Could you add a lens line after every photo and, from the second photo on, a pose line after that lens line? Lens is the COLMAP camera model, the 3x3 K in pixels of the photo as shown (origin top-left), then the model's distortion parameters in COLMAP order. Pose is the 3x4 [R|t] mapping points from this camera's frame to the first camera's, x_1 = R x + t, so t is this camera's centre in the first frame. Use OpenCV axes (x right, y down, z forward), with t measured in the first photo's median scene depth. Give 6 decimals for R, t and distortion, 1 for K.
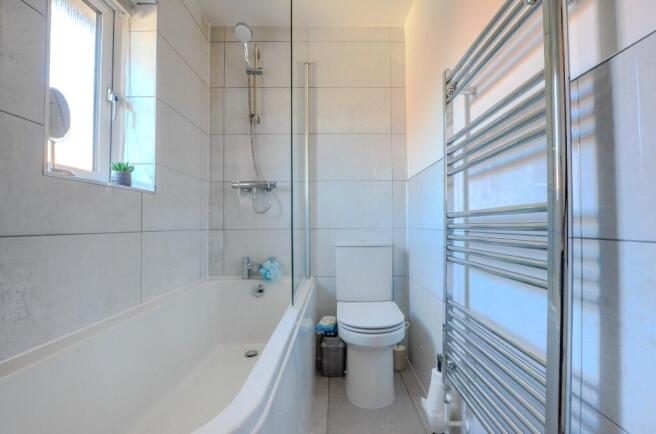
lens RADIAL K [[300.4, 0, 330.6], [0, 300.4, 219.6], [0, 0, 1]] dist [-0.023937, 0.000480]
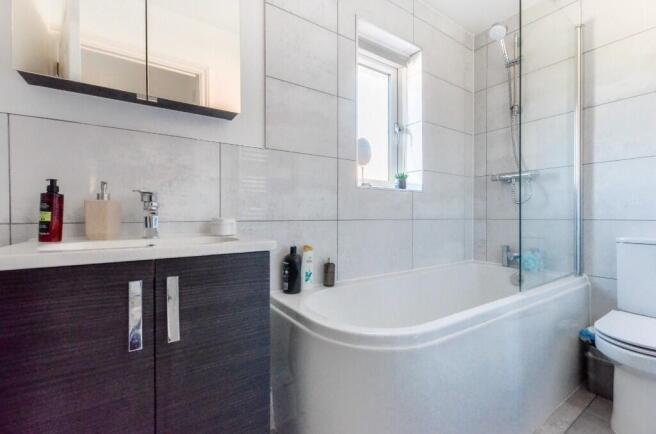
lens RADIAL K [[286.7, 0, 329.7], [0, 286.7, 216.0], [0, 0, 1]] dist [0.002271, -0.000946]
pose [[0.538283, 0.005326, -0.842747, 0.265868], [0.016128, 0.999732, 0.016619, -0.005775], [0.842610, -0.022537, 0.538053, -0.065700]]
